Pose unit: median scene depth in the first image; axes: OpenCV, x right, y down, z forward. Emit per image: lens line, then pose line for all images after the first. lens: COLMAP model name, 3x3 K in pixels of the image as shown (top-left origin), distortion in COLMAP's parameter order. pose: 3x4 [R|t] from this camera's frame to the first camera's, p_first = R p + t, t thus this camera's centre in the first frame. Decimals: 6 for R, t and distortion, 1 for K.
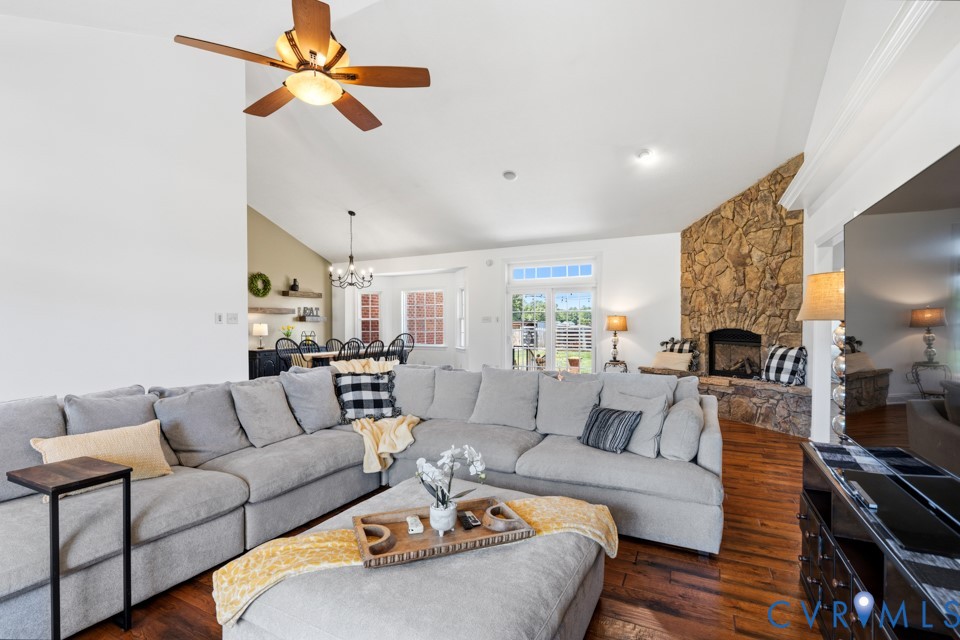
lens RADIAL K [[435.6, 0, 476.0], [0, 435.6, 335.6], [0, 0, 1]] dist [-0.007677, 0.003423]
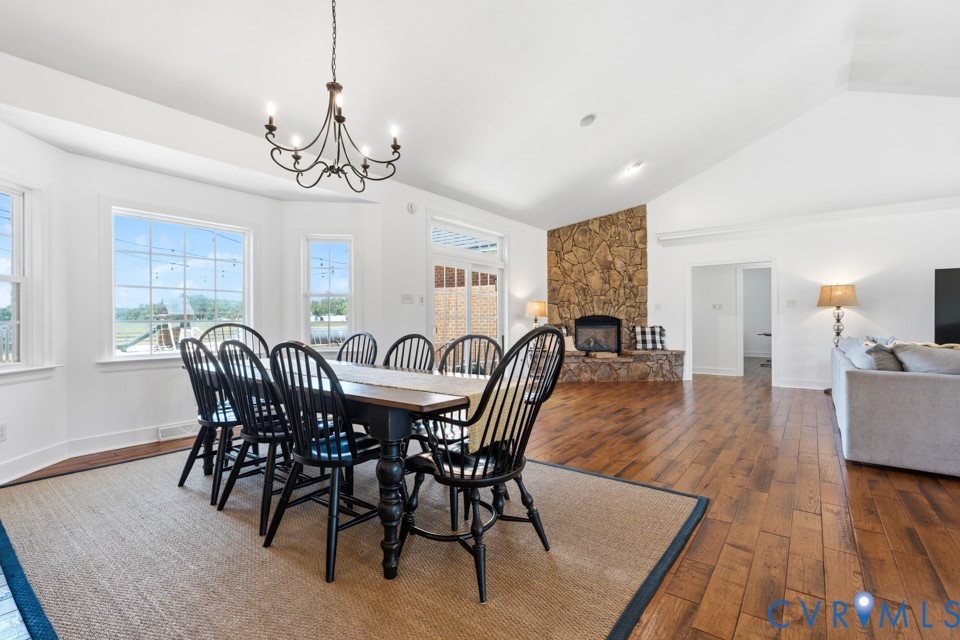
lens RADIAL K [[435.6, 0, 473.0], [0, 435.6, 322.0], [0, 0, 1]] dist [-0.007677, 0.003423]
pose [[0.177183, -0.000657, 0.984178, -0.801645], [0.029678, 0.999549, -0.004676, -0.000616], [-0.983730, 0.030037, 0.177122, 1.166621]]
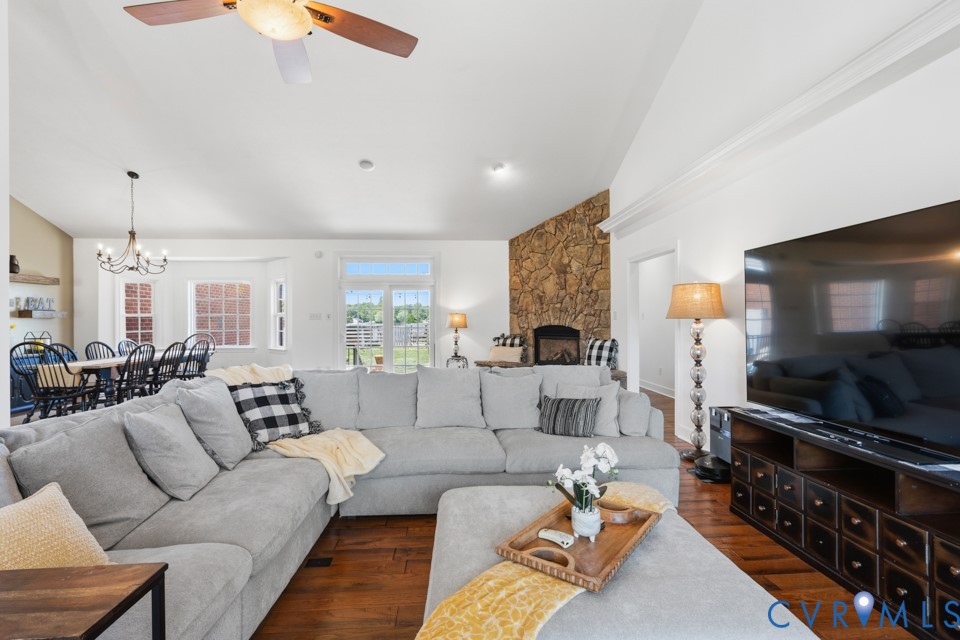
lens RADIAL K [[435.6, 0, 472.1], [0, 435.6, 323.0], [0, 0, 1]] dist [-0.007677, 0.003423]
pose [[0.864746, -0.001624, 0.502207, -0.215443], [0.013624, 0.999703, -0.020227, -0.001299], [-0.502025, 0.024333, 0.864511, 0.080554]]
